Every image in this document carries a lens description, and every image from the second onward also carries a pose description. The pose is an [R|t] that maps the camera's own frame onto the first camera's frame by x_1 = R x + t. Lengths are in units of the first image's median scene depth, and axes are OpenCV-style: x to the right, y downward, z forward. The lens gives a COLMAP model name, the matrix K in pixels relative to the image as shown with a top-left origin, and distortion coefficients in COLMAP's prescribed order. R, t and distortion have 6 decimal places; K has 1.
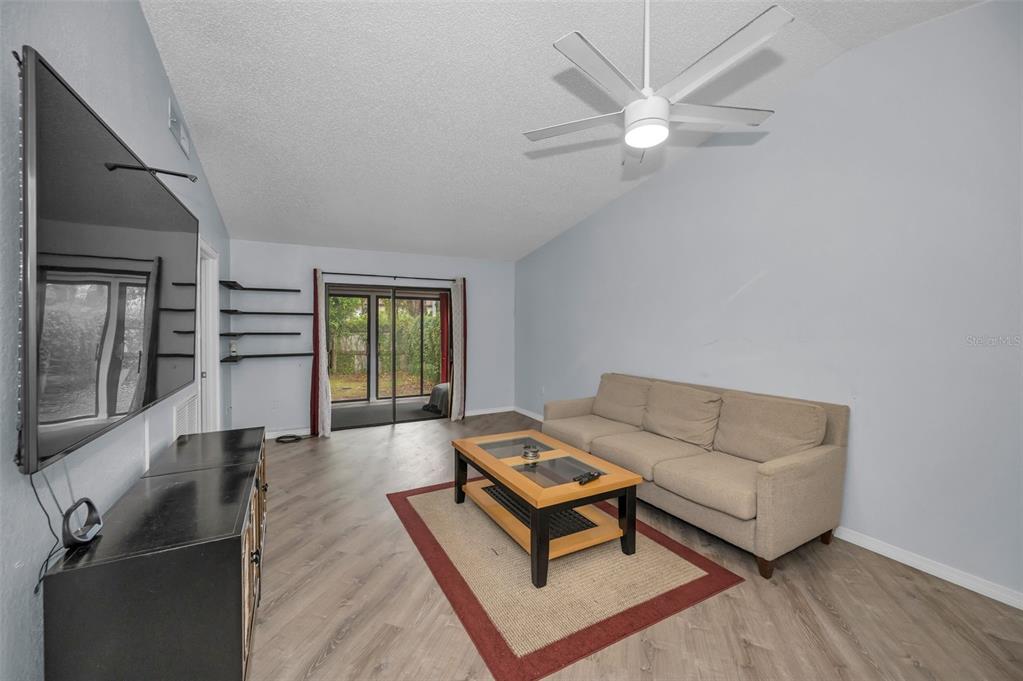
lens RADIAL K [[410.3, 0, 511.1], [0, 410.3, 318.7], [0, 0, 1]] dist [-0.000815, -0.000005]
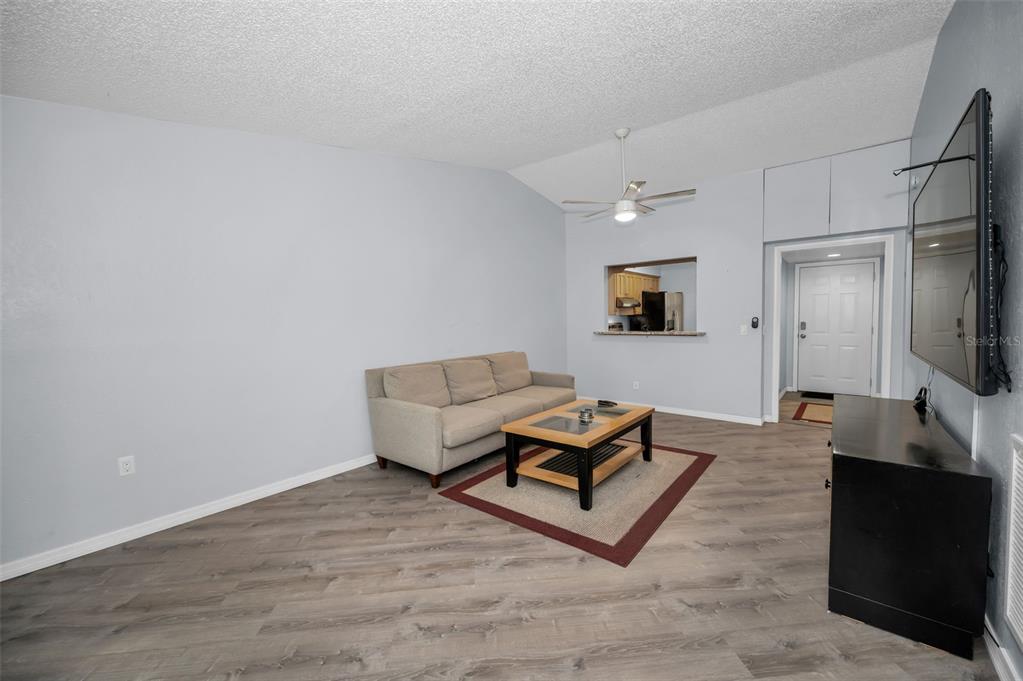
lens RADIAL K [[414.0, 0, 511.5], [0, 414.0, 340.5], [0, 0, 1]] dist [-0.000165, 0.000077]
pose [[-0.393151, -0.047900, 0.918225, -0.569279], [0.027148, 0.997602, 0.063665, 0.021911], [-0.919073, 0.049958, -0.390908, 0.985327]]
